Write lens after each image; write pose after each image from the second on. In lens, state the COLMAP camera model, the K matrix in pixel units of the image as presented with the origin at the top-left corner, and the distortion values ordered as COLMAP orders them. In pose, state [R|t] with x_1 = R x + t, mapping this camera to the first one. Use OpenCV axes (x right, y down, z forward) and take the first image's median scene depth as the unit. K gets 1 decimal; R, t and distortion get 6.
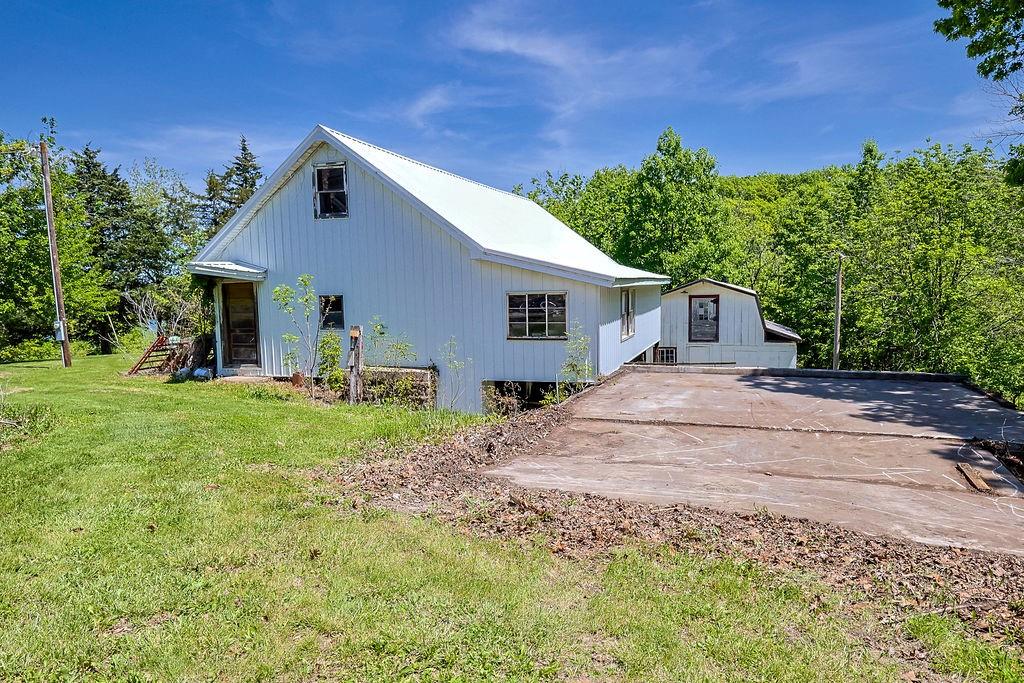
lens RADIAL K [[664.4, 0, 512.0], [0, 664.4, 341.5], [0, 0, 1]] dist [-0.001055, 0.002228]
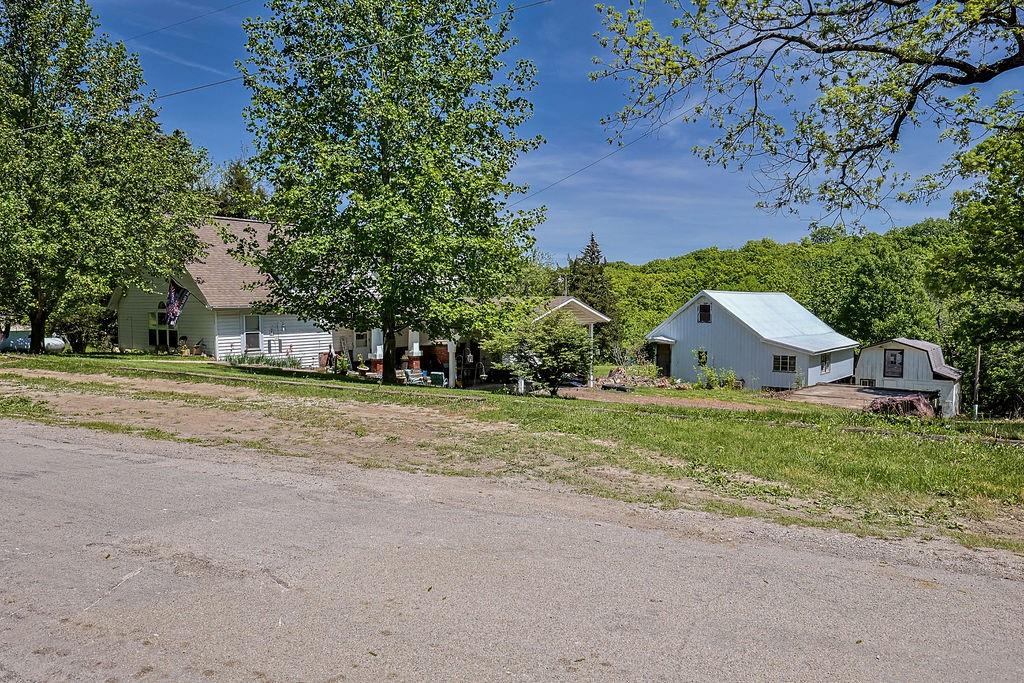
lens RADIAL K [[716.8, 0, 512.0], [0, 716.8, 341.5], [0, 0, 1]] dist [0.002231, 0.000439]
pose [[0.946661, 0.036840, -0.320118, -0.068476], [-0.046709, 0.998639, -0.023204, -0.006267], [0.318827, 0.036919, 0.947094, -1.799298]]
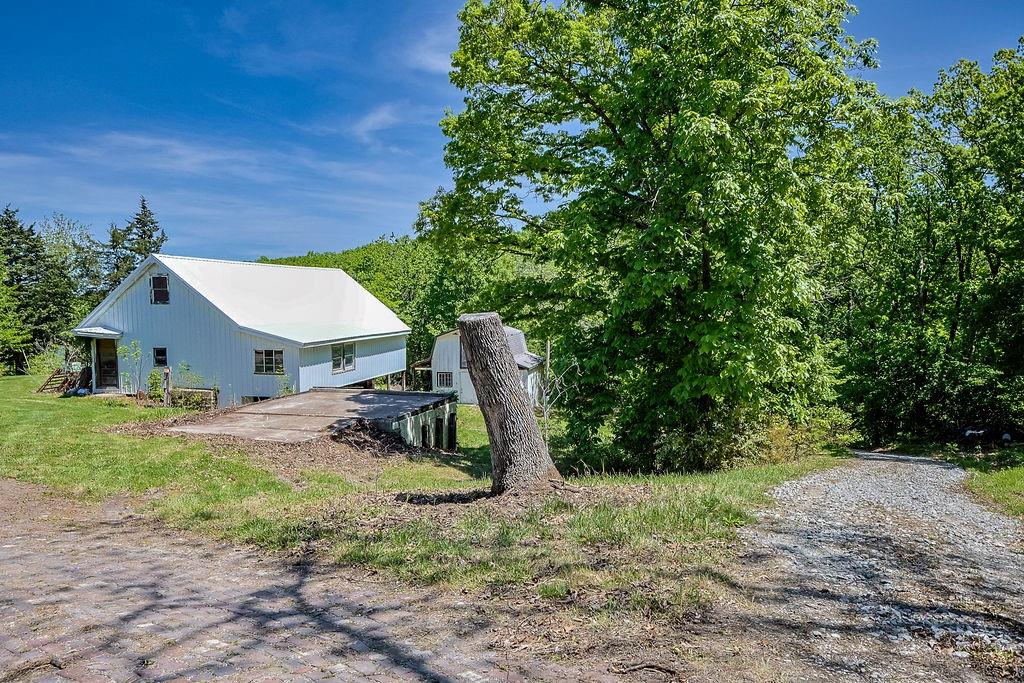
lens RADIAL K [[664.4, 0, 512.0], [0, 664.4, 341.5], [0, 0, 1]] dist [-0.001055, 0.002228]
pose [[0.995782, 0.007256, 0.091466, 0.454871], [-0.005004, 0.999679, -0.024829, -0.042847], [-0.091617, 0.024266, 0.995499, -0.766906]]
